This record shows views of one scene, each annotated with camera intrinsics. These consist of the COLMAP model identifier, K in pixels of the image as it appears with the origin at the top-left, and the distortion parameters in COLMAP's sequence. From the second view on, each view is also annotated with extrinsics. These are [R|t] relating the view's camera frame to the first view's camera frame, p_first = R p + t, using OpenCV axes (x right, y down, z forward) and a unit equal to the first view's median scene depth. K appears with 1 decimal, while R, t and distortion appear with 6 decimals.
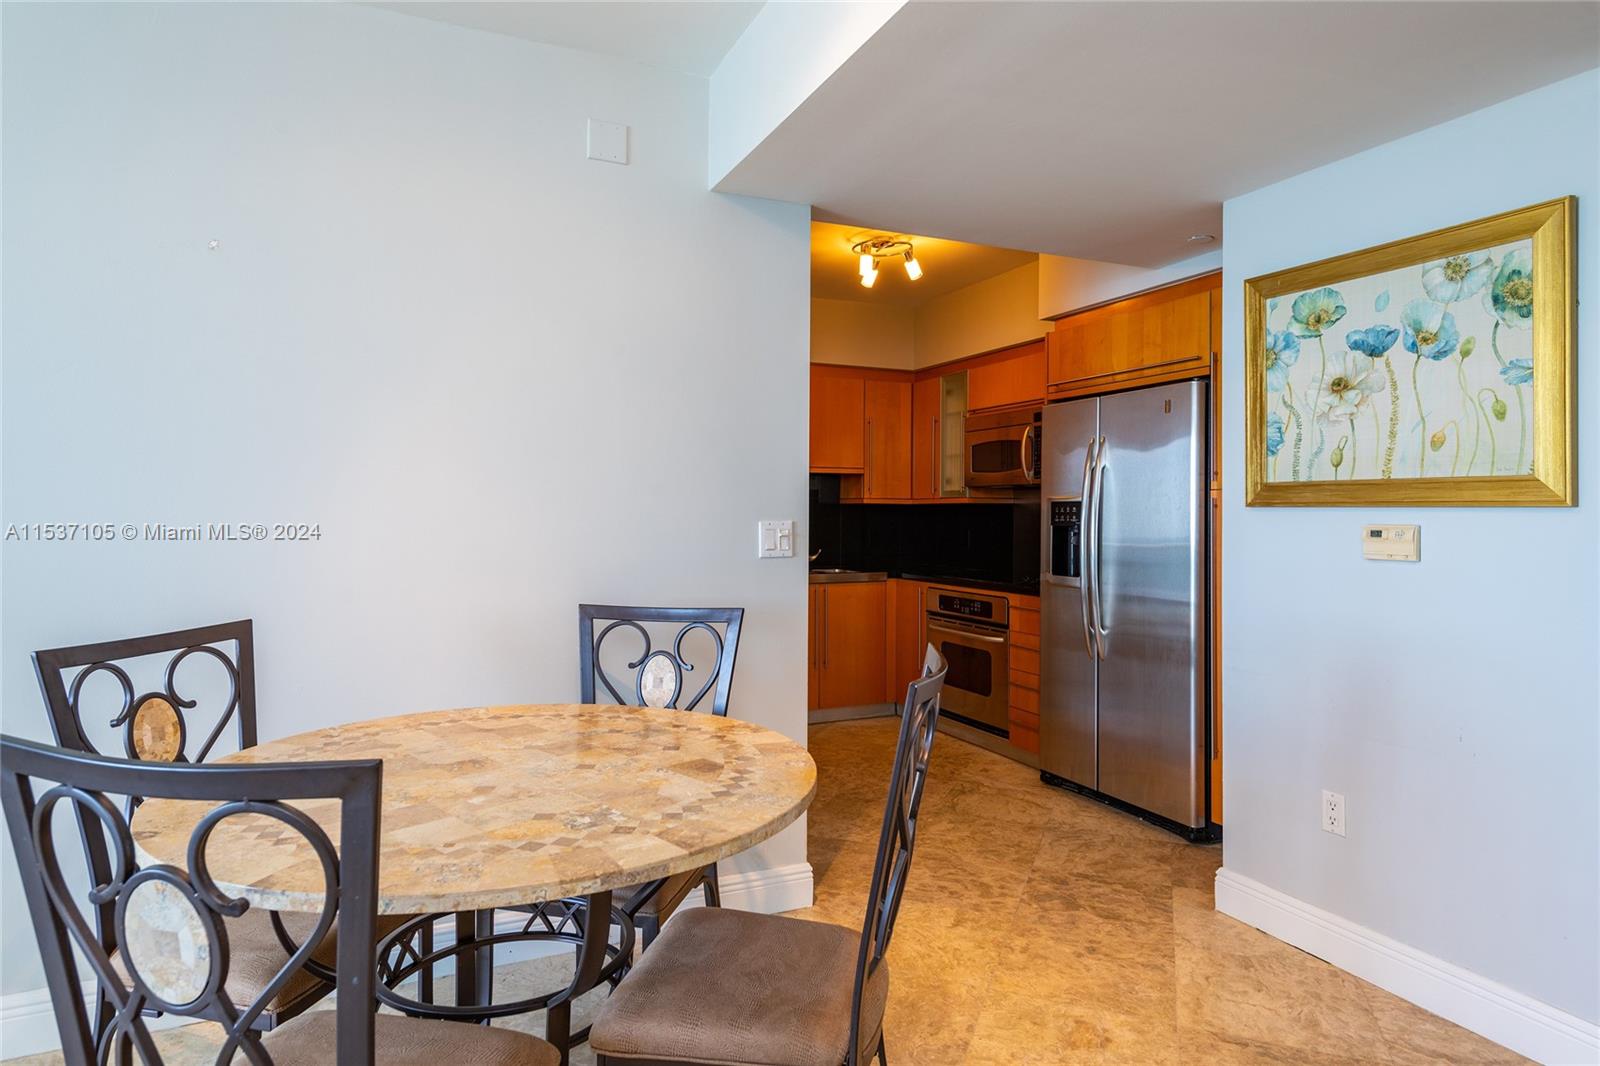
lens RADIAL K [[925.4, 0, 800.0], [0, 925.4, 533.0], [0, 0, 1]] dist [0.050510, 0.000109]
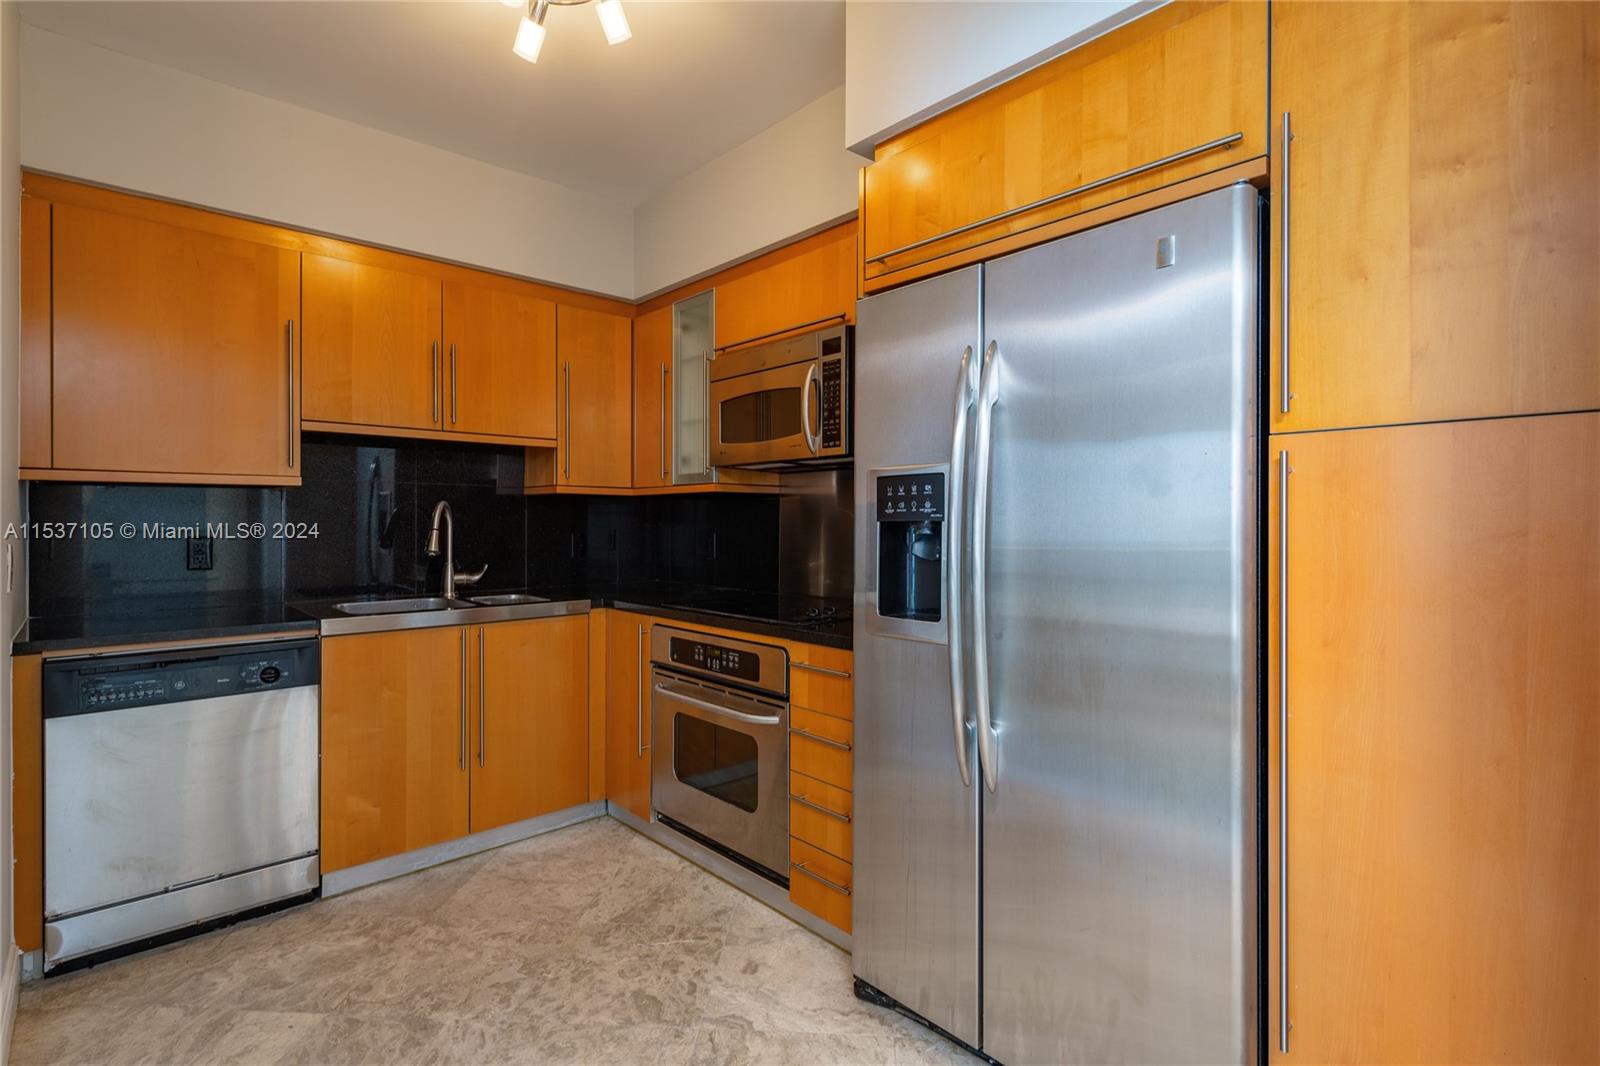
lens RADIAL K [[777.3, 0, 800.0], [0, 777.3, 533.0], [0, 0, 1]] dist [0.001049, 0.000074]
pose [[0.955118, -0.003391, 0.296205, 0.083852], [0.005451, 0.999966, -0.006130, 0.000768], [-0.296175, 0.007469, 0.955105, 0.507496]]
